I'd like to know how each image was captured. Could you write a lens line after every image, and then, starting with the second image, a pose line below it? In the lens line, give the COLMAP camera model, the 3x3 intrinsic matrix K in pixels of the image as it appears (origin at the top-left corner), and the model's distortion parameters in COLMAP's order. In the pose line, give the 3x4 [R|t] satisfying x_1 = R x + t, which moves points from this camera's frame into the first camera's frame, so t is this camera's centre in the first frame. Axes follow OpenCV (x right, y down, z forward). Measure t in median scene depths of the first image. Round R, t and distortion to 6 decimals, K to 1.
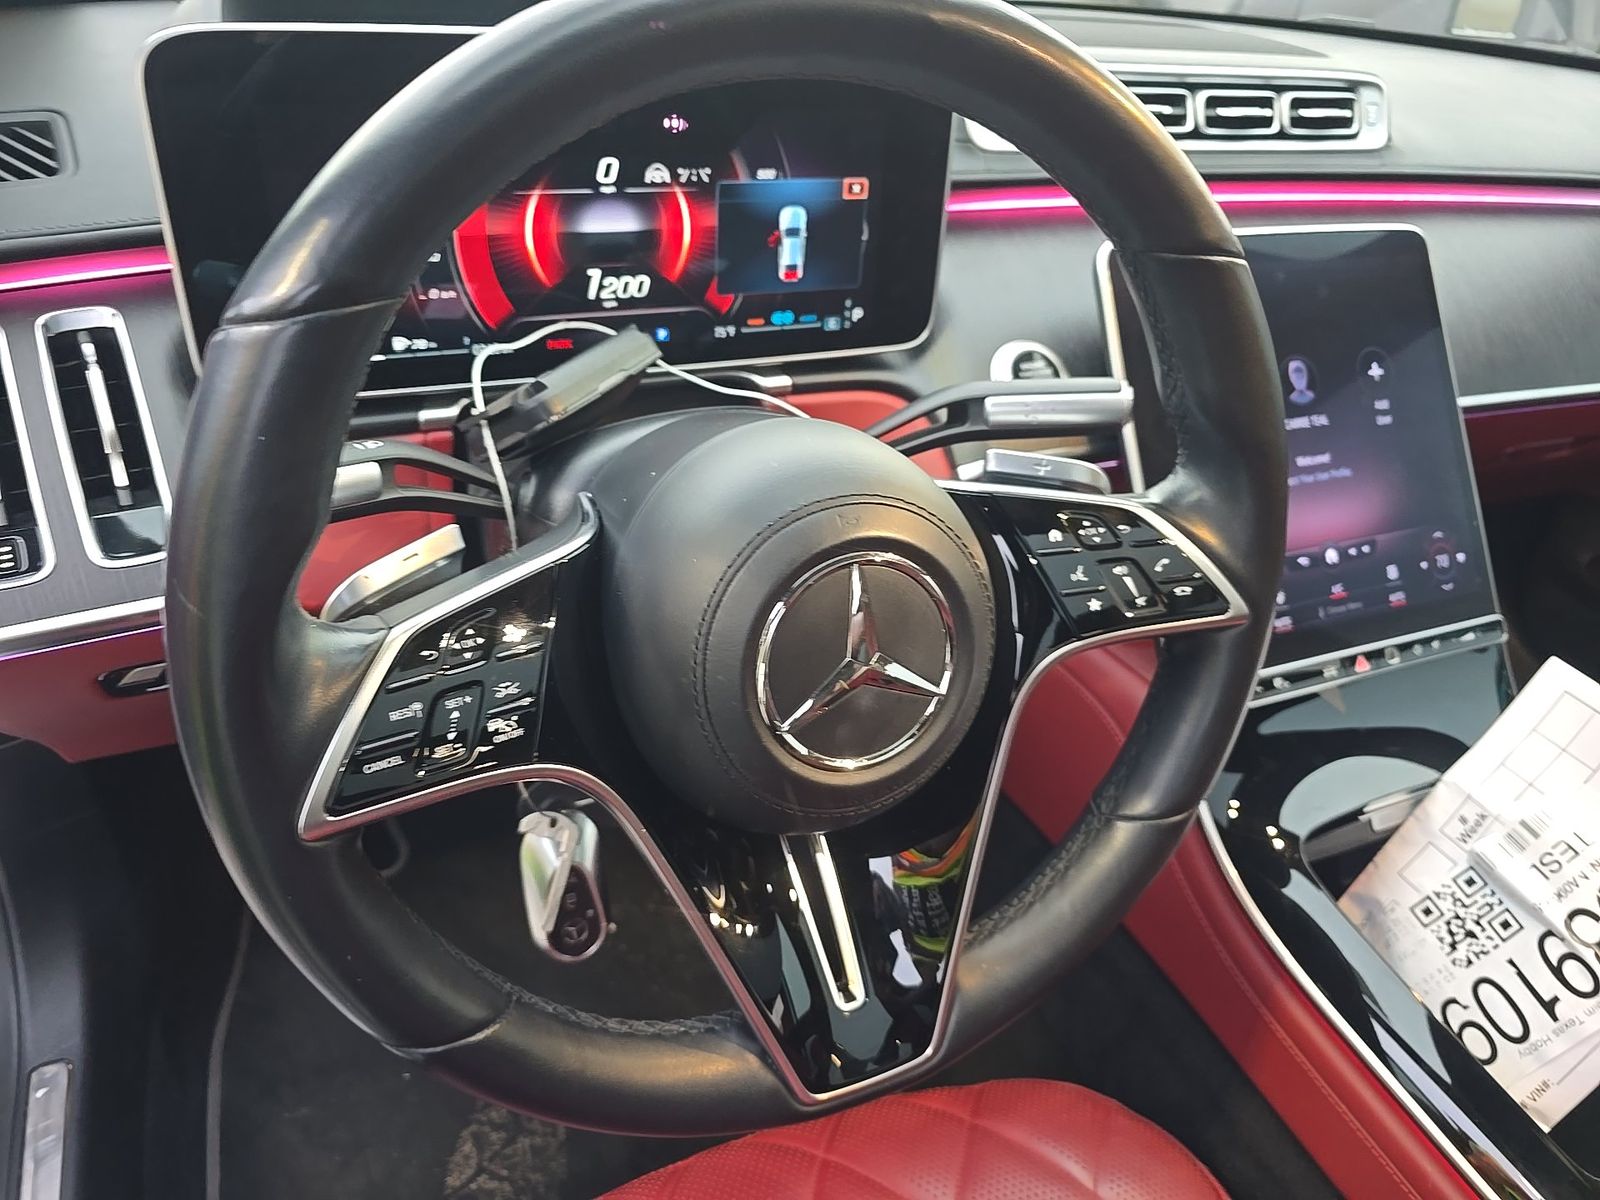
lens RADIAL K [[1086.8, 0, 793.3], [0, 1086.8, 596.8], [0, 0, 1]] dist [0.045214, -0.071268]
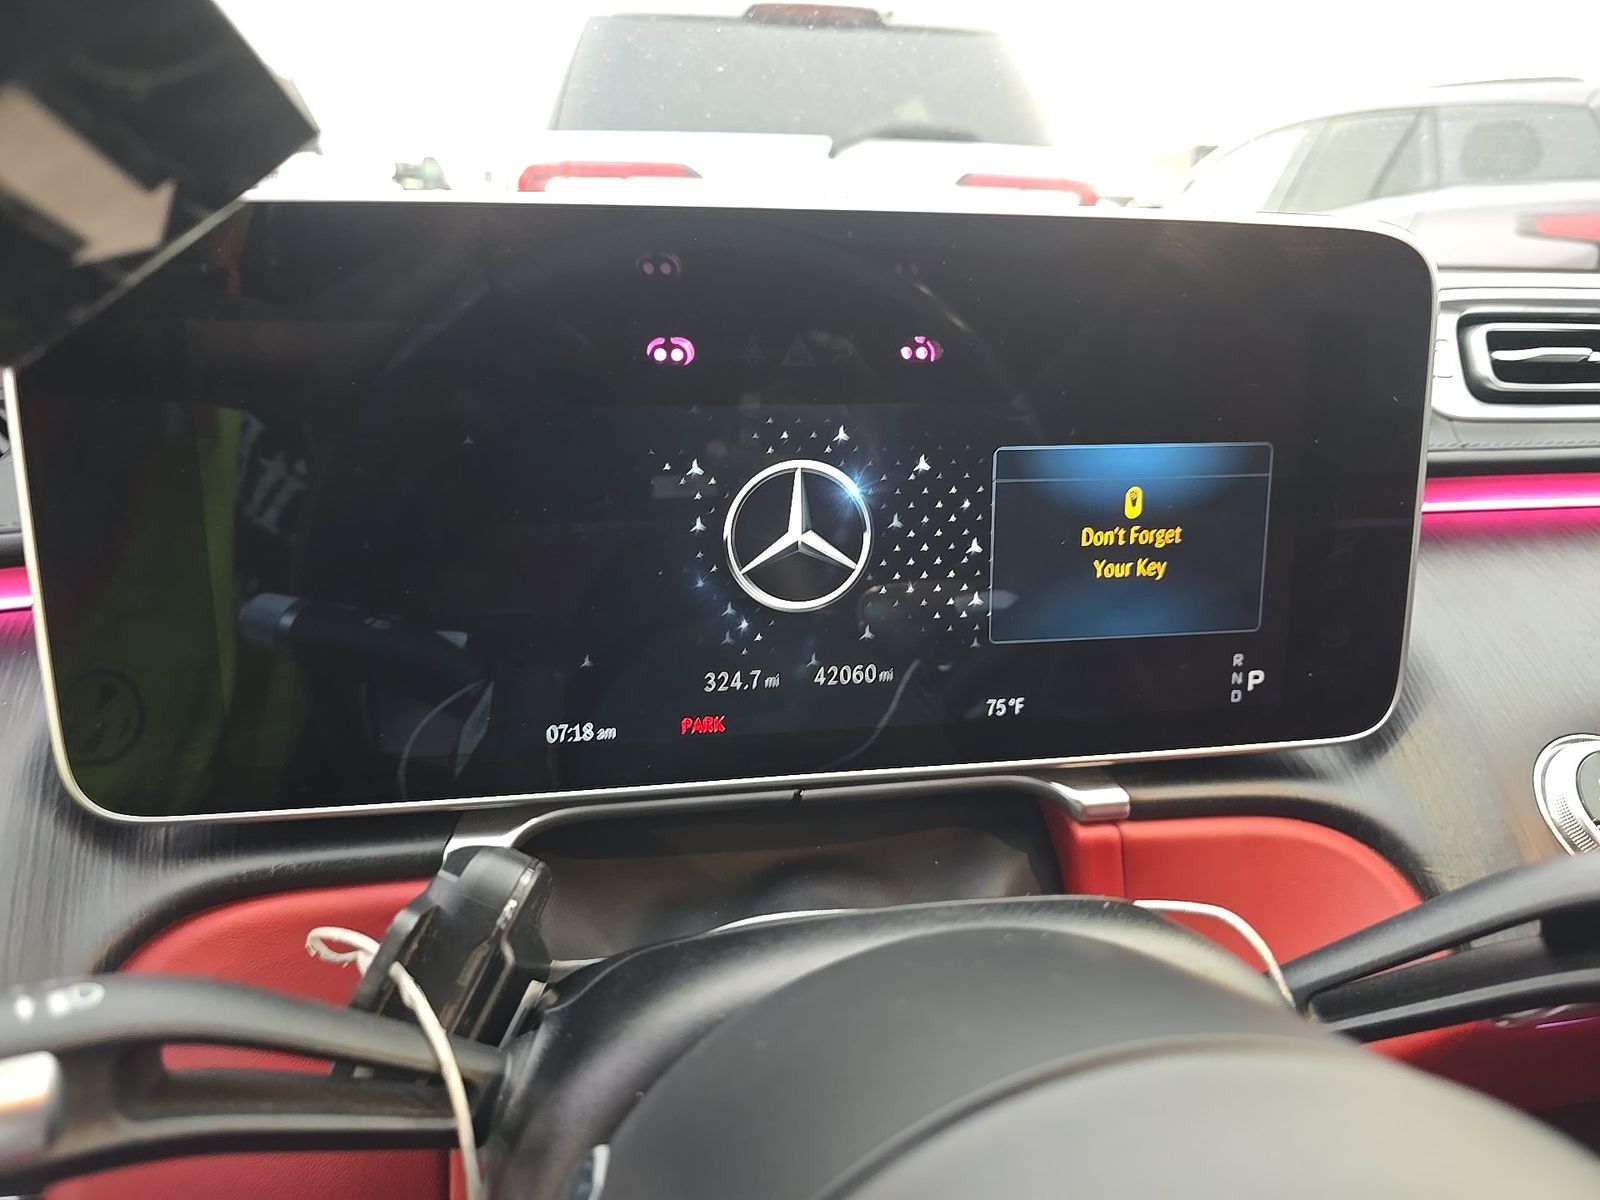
lens RADIAL K [[1082.9, 0, 795.5], [0, 1082.9, 606.9], [0, 0, 1]] dist [0.032842, -0.028948]
pose [[0.966400, -0.002913, -0.257025, -0.023904], [-0.075496, 0.952616, -0.294657, -0.121973], [0.245704, 0.304161, 0.920389, 0.455976]]
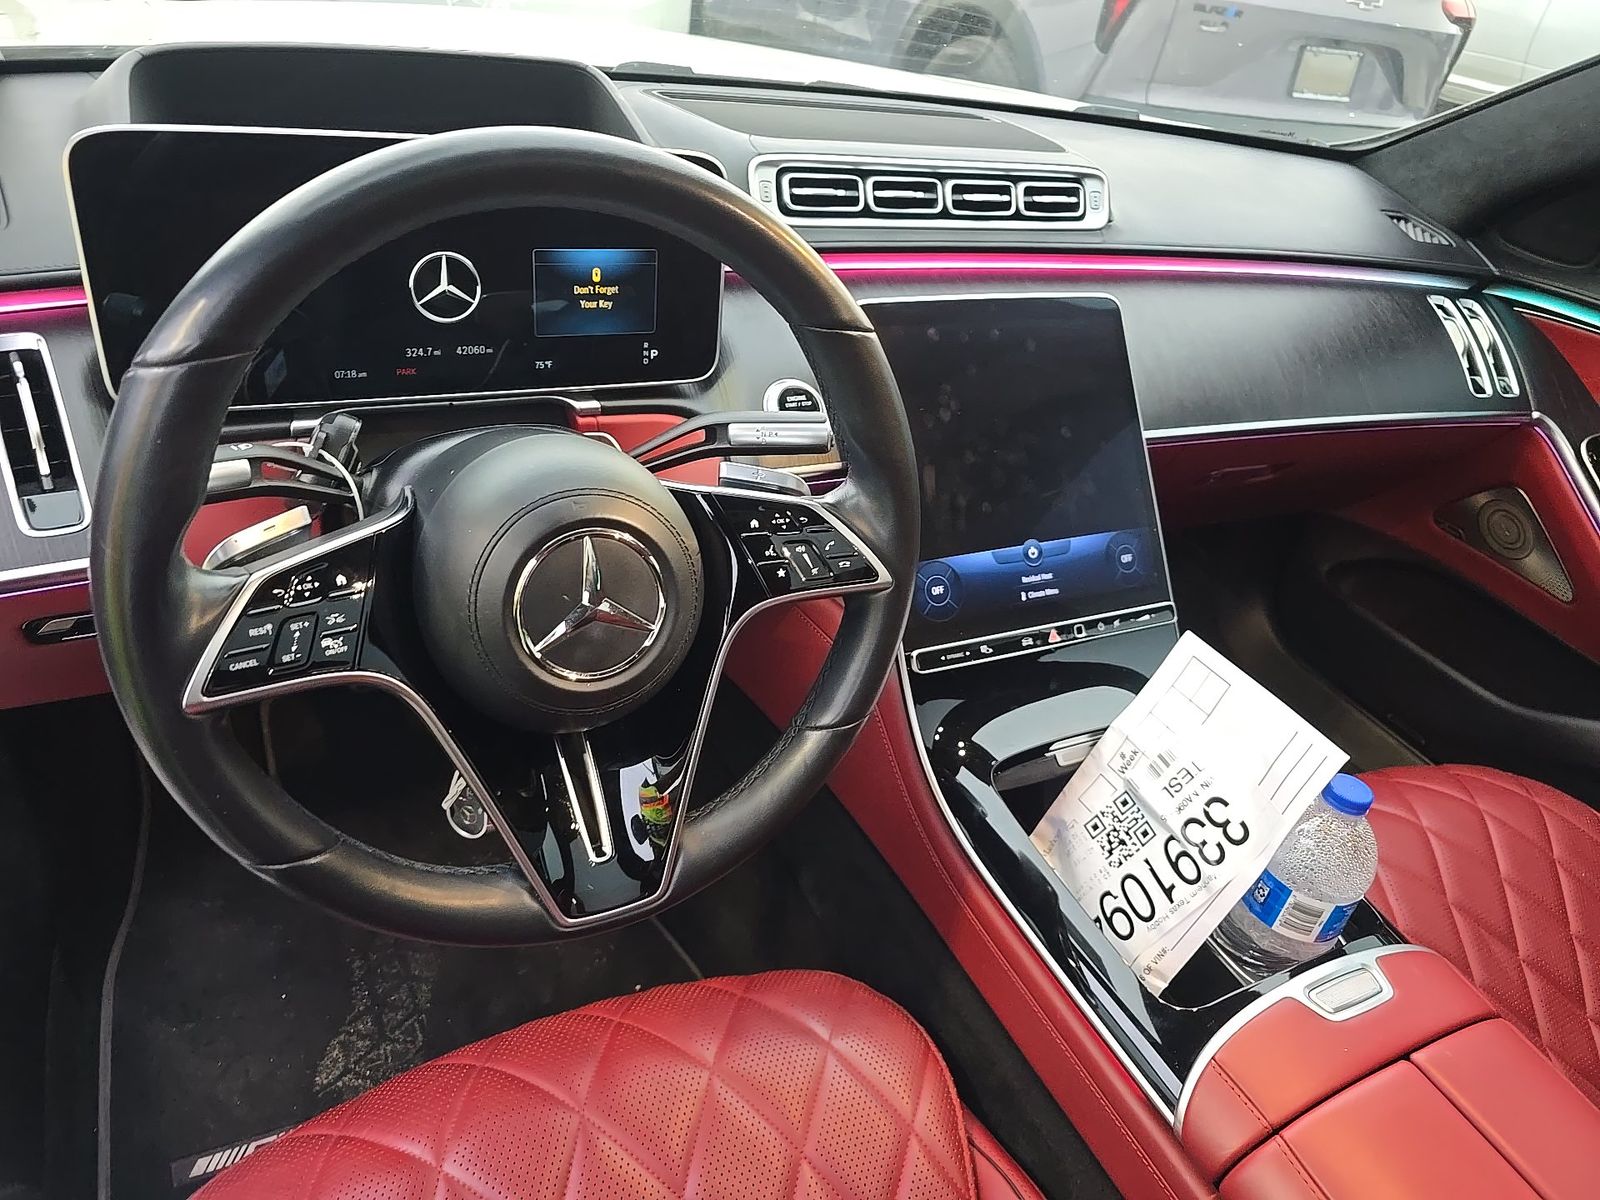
lens RADIAL K [[1082.9, 0, 795.5], [0, 1082.9, 606.9], [0, 0, 1]] dist [0.032842, -0.028948]
pose [[0.997044, 0.011687, 0.075938, 0.136780], [-0.011366, 0.999925, -0.004657, 0.040933], [-0.075986, 0.003780, 0.997102, -0.279951]]
